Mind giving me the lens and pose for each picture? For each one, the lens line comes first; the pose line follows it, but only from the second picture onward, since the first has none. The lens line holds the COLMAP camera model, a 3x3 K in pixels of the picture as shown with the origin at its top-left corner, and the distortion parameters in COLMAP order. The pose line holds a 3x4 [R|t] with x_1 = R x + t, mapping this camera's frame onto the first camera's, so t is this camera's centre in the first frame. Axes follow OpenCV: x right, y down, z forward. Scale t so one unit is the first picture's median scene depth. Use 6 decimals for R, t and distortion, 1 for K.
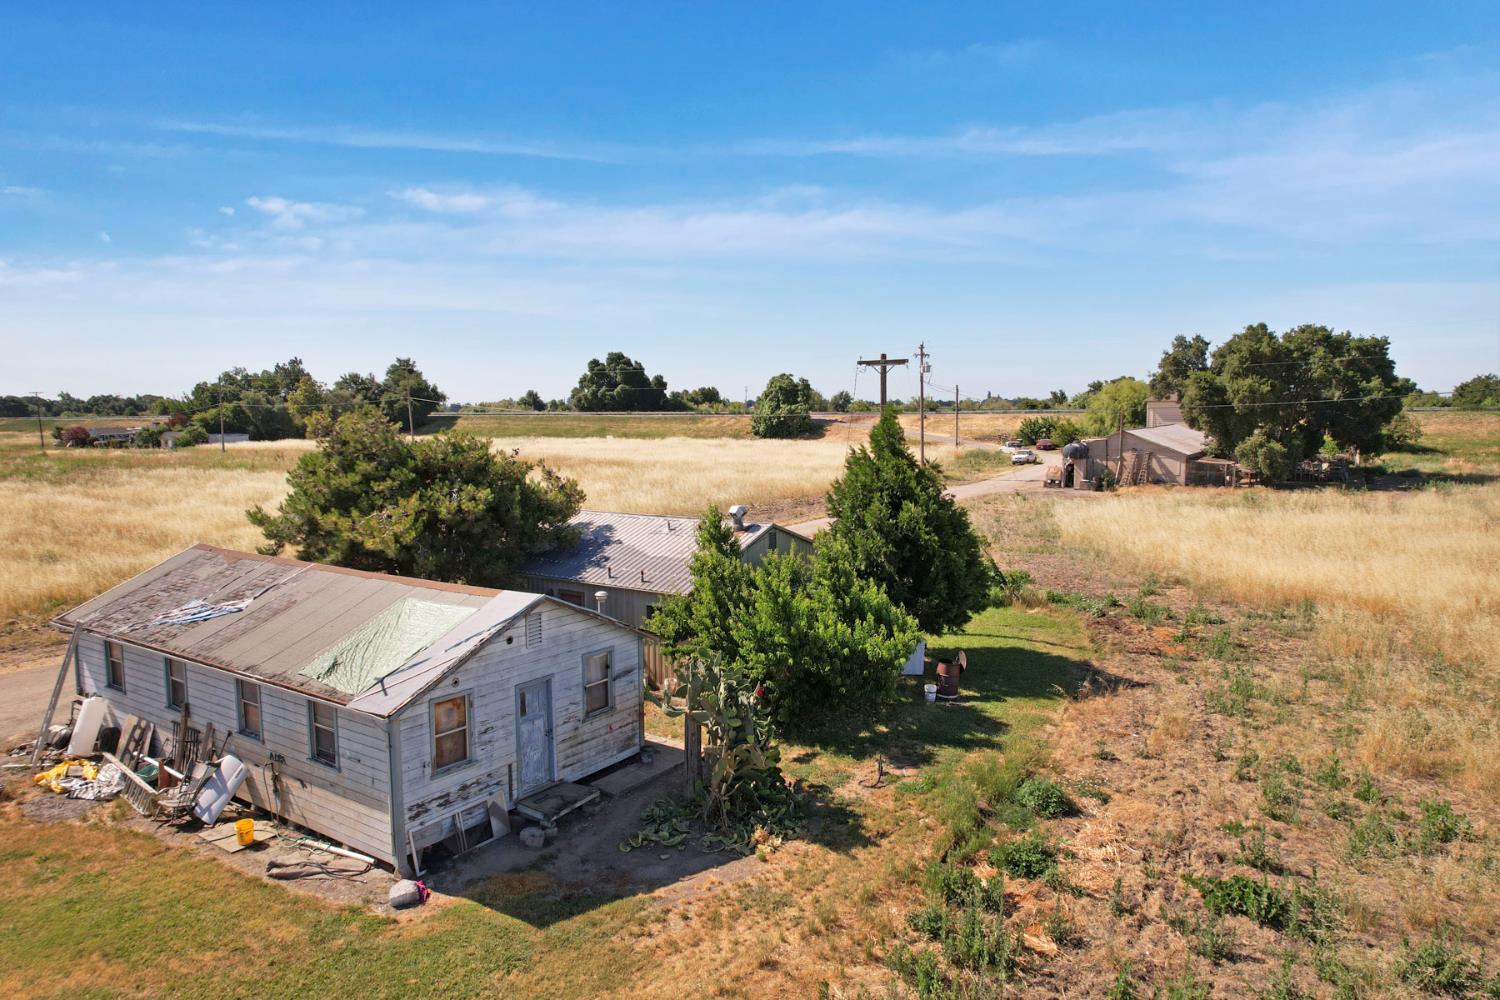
lens RADIAL K [[961.9, 0, 753.1], [0, 961.9, 497.6], [0, 0, 1]] dist [-0.080727, 0.074836]
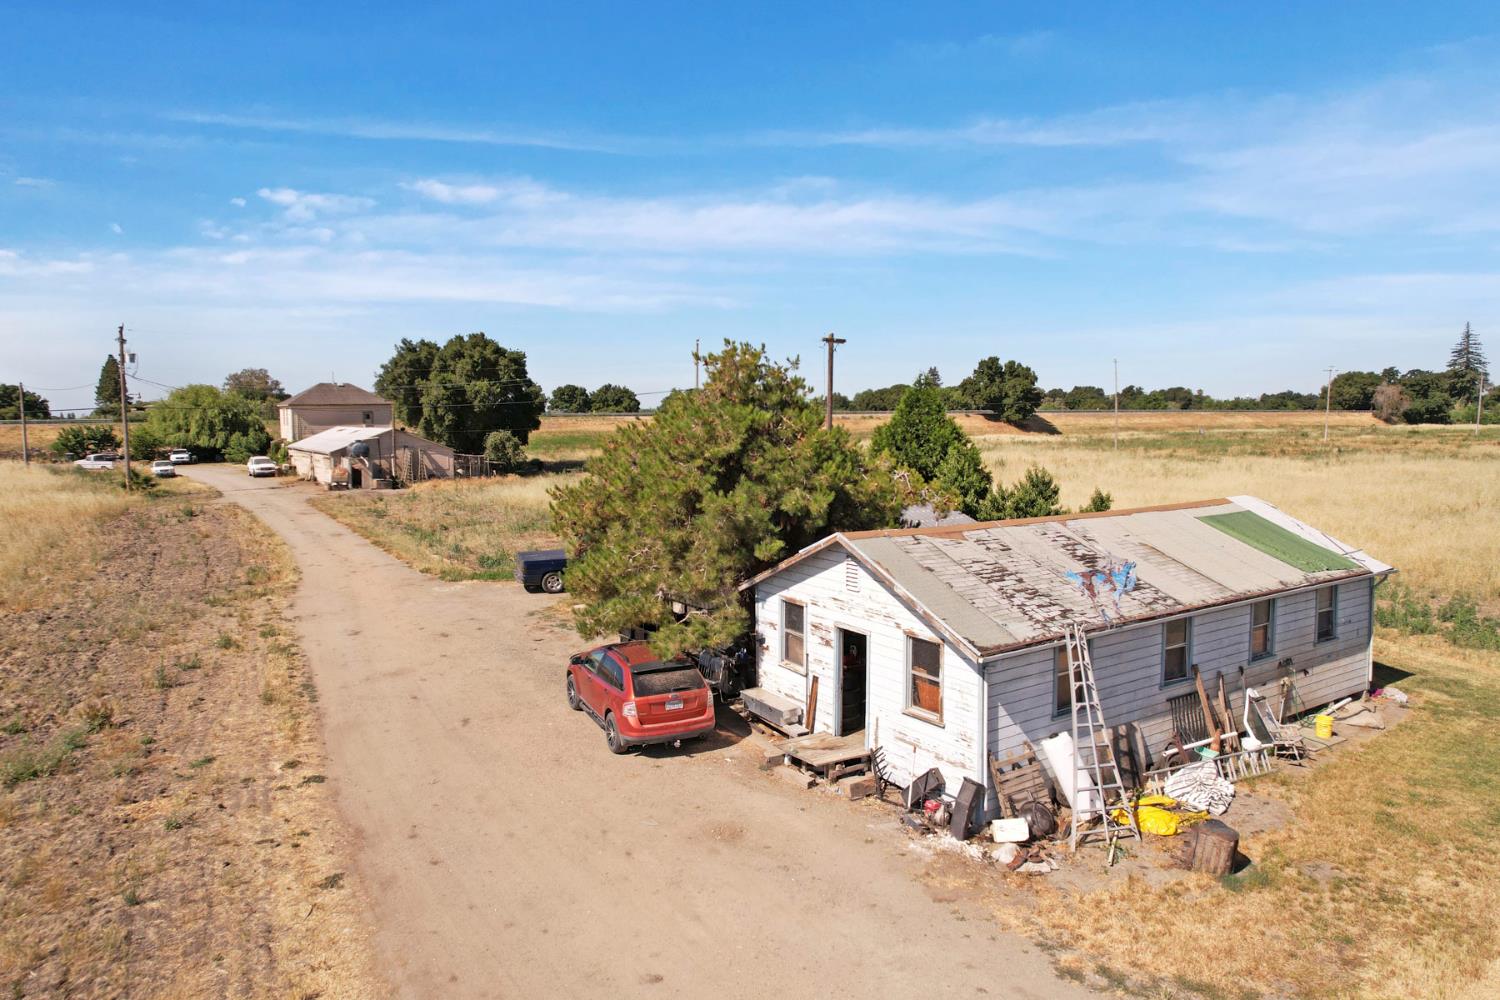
lens RADIAL K [[961.9, 0, 753.1], [0, 961.9, 497.6], [0, 0, 1]] dist [-0.080727, 0.074836]
pose [[0.388863, -0.073692, 0.918344, -1.344296], [0.084886, 0.995422, 0.043933, -0.031535], [-0.917377, 0.060871, 0.393338, 0.850123]]
